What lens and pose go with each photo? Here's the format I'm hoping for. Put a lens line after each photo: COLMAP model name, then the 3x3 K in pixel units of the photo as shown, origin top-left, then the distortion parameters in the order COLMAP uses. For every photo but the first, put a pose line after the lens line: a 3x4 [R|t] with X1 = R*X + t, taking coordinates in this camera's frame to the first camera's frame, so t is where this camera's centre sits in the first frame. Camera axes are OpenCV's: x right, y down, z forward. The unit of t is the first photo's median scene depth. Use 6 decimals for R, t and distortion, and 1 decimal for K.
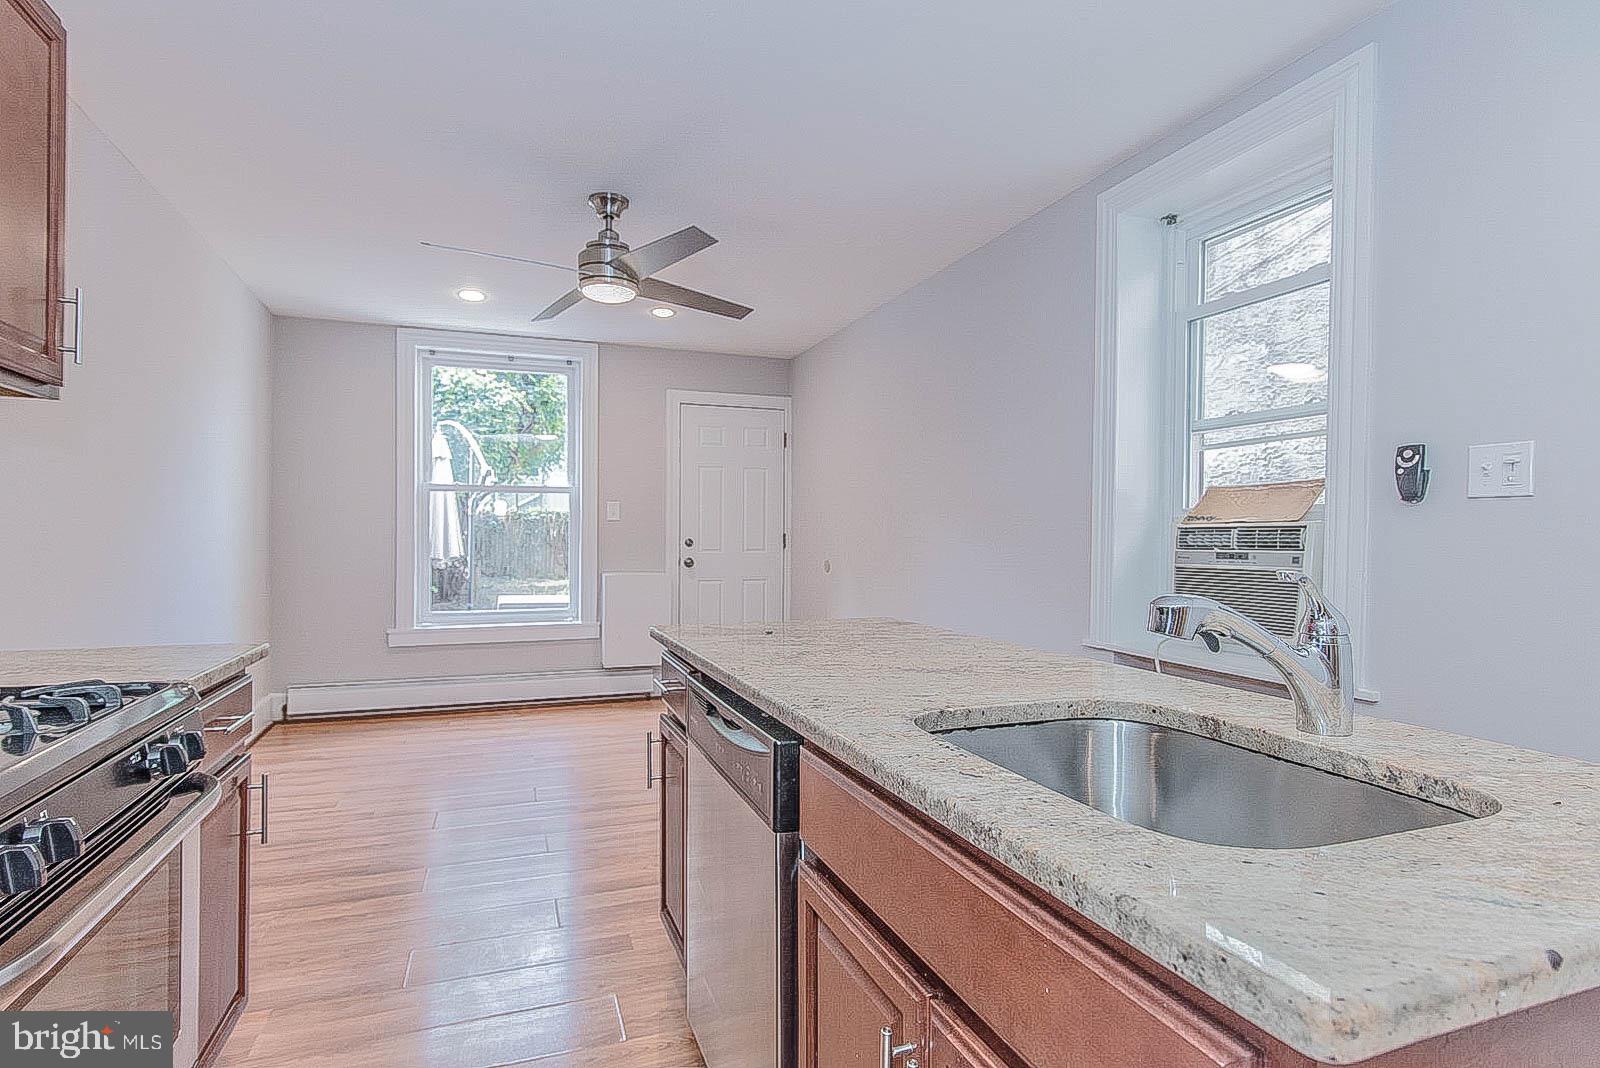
lens RADIAL K [[813.1, 0, 841.6], [0, 813.1, 530.7], [0, 0, 1]] dist [0.019300, 0.001812]
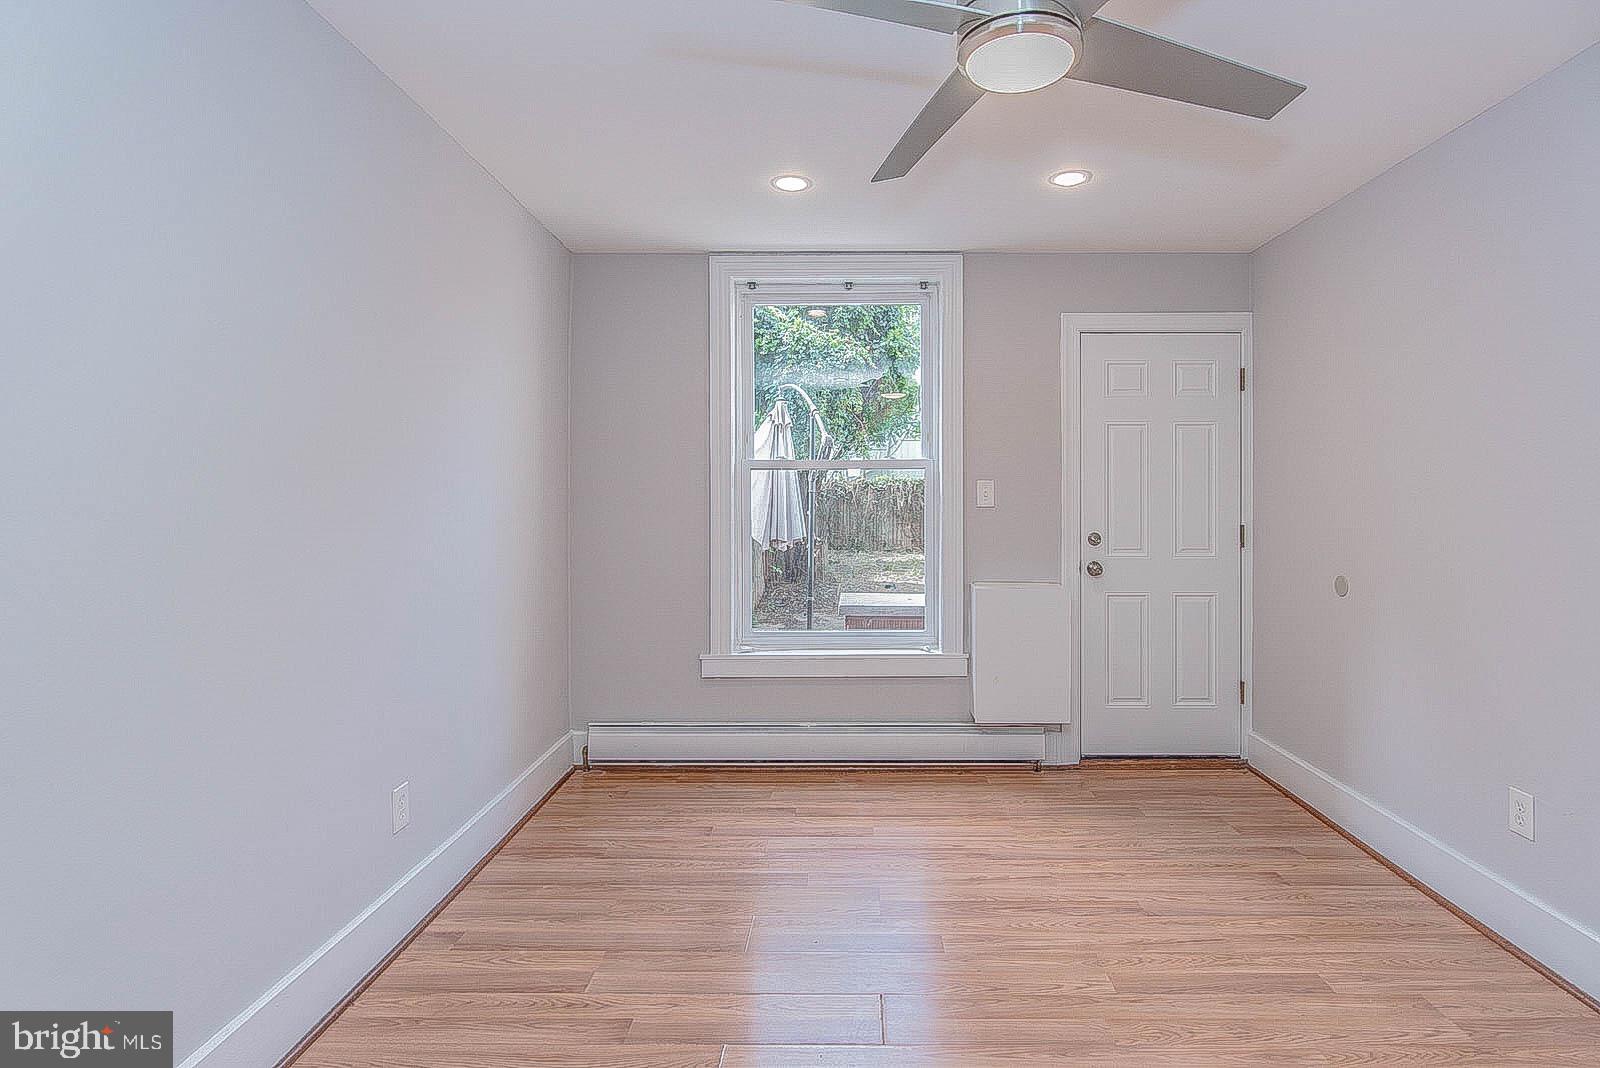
lens RADIAL K [[954.7, 0, 853.3], [0, 954.7, 487.0], [0, 0, 1]] dist [0.002976, 0.000474]
pose [[0.925080, -0.009814, -0.379645, -0.078117], [0.004127, 0.999867, -0.015790, -0.017755], [0.379750, 0.013040, 0.924997, 0.212581]]
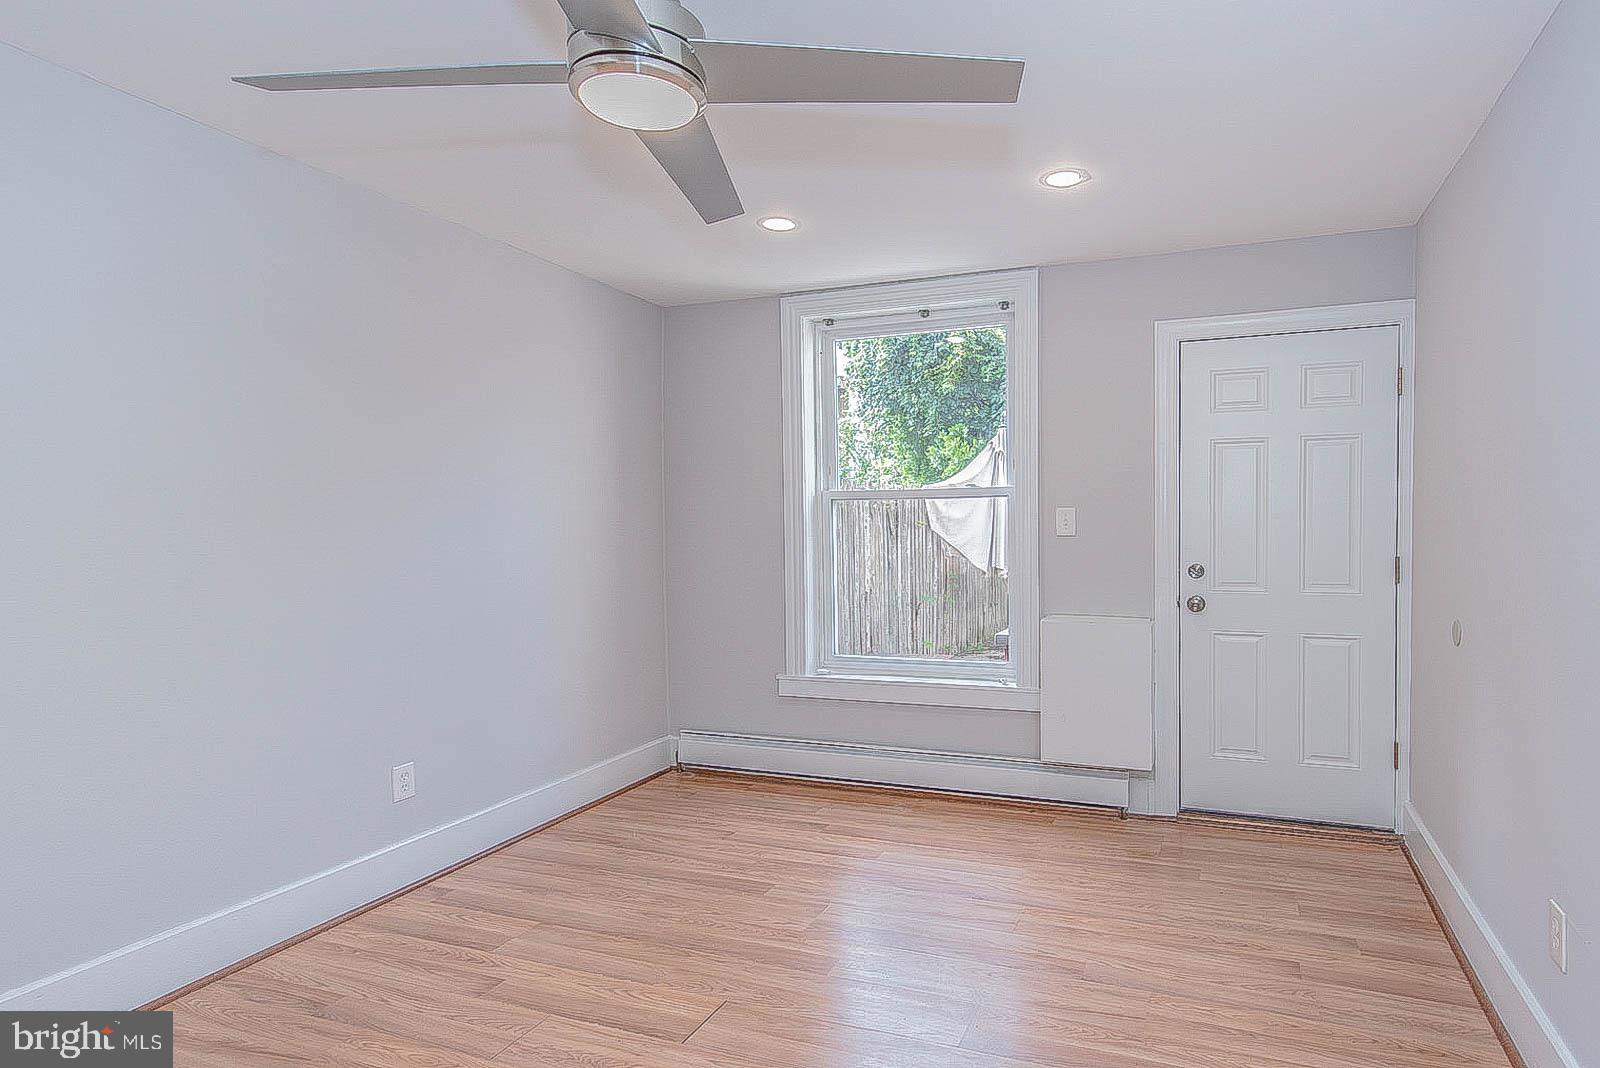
lens RADIAL K [[927.5, 0, 773.3], [0, 927.5, 541.9], [0, 0, 1]] dist [0.027992, 0.001449]
pose [[0.717814, 0.001646, -0.696233, 0.074985], [0.008101, 0.999910, 0.010717, -0.017827], [0.696187, -0.013333, 0.717736, 0.308007]]
